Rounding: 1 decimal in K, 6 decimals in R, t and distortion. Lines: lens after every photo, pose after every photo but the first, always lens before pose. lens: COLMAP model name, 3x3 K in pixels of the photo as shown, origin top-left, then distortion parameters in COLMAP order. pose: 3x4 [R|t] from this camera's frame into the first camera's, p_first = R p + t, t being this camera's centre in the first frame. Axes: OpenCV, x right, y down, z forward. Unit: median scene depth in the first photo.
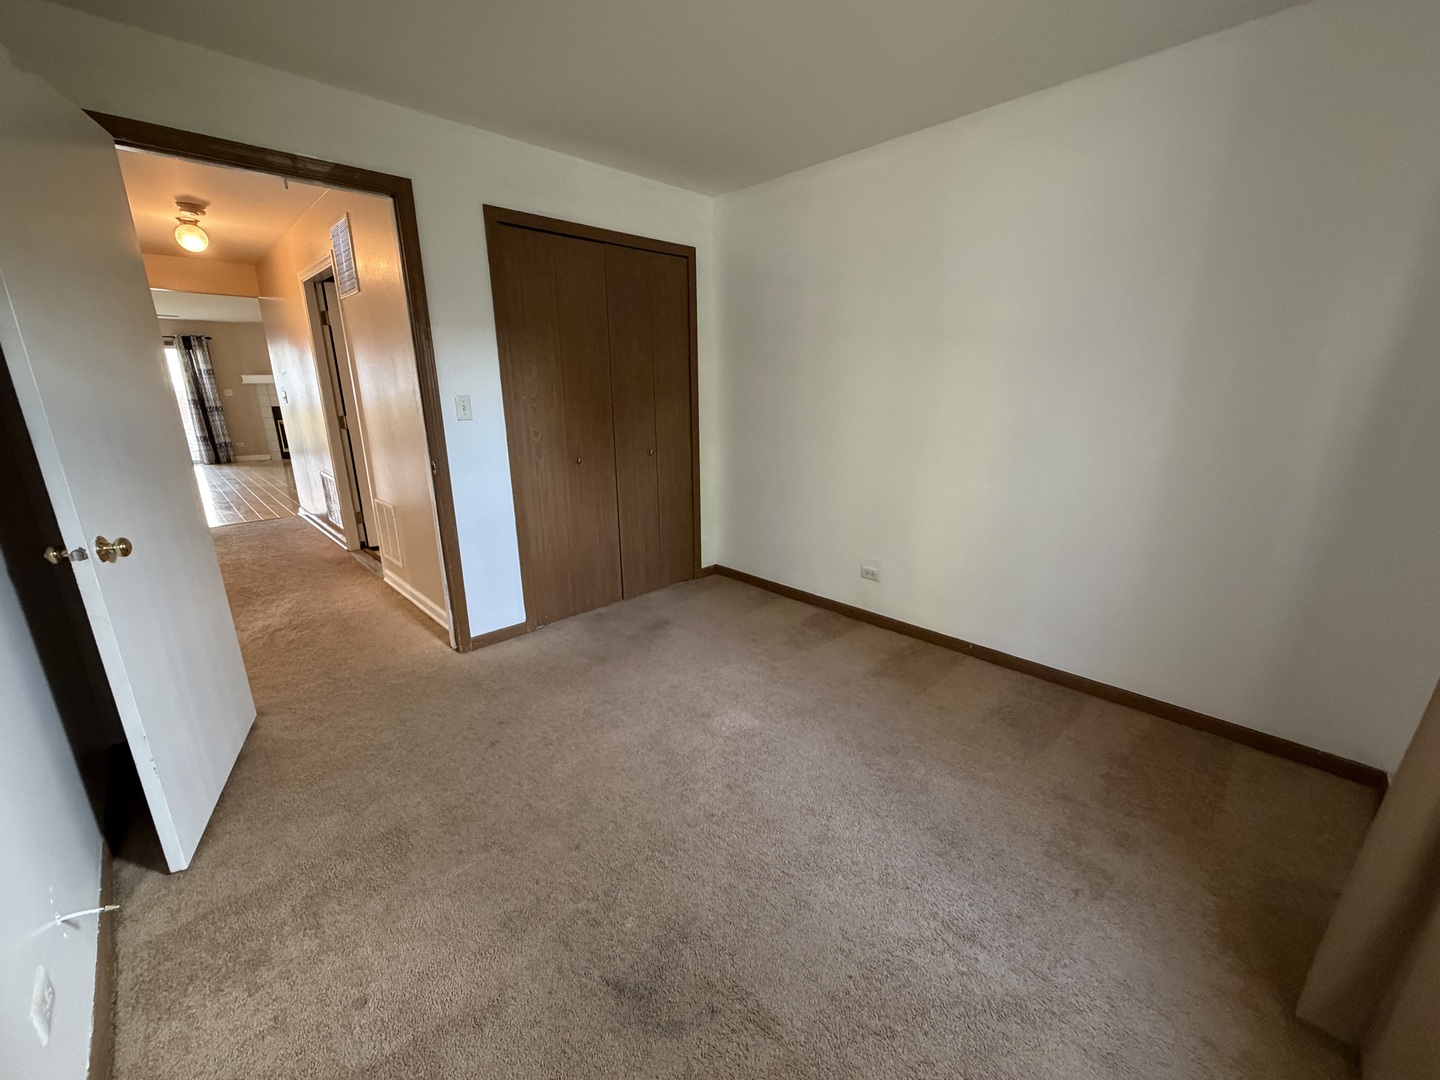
lens RADIAL K [[574.6, 0, 716.0], [0, 574.6, 541.7], [0, 0, 1]] dist [-0.001386, -0.000626]
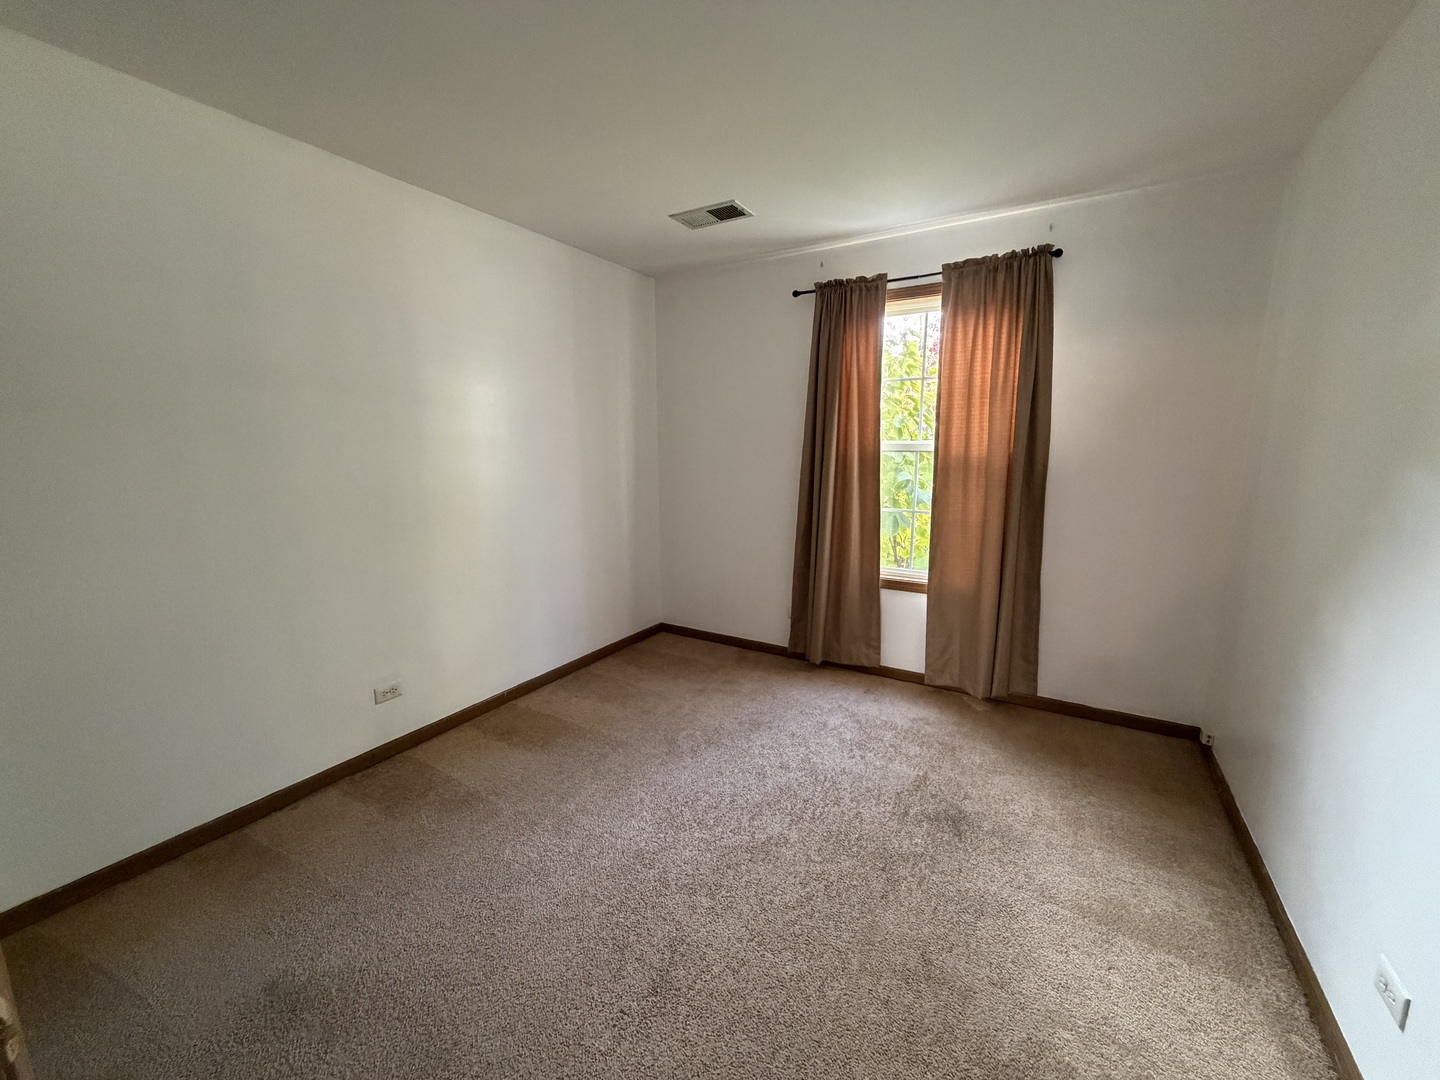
lens RADIAL K [[574.6, 0, 716.0], [0, 574.6, 541.7], [0, 0, 1]] dist [-0.001386, -0.000626]
pose [[-0.252217, -0.170898, 0.952460, -0.935552], [0.259966, 0.936130, 0.236809, -0.349326], [-0.932097, 0.307335, -0.191680, 1.153188]]
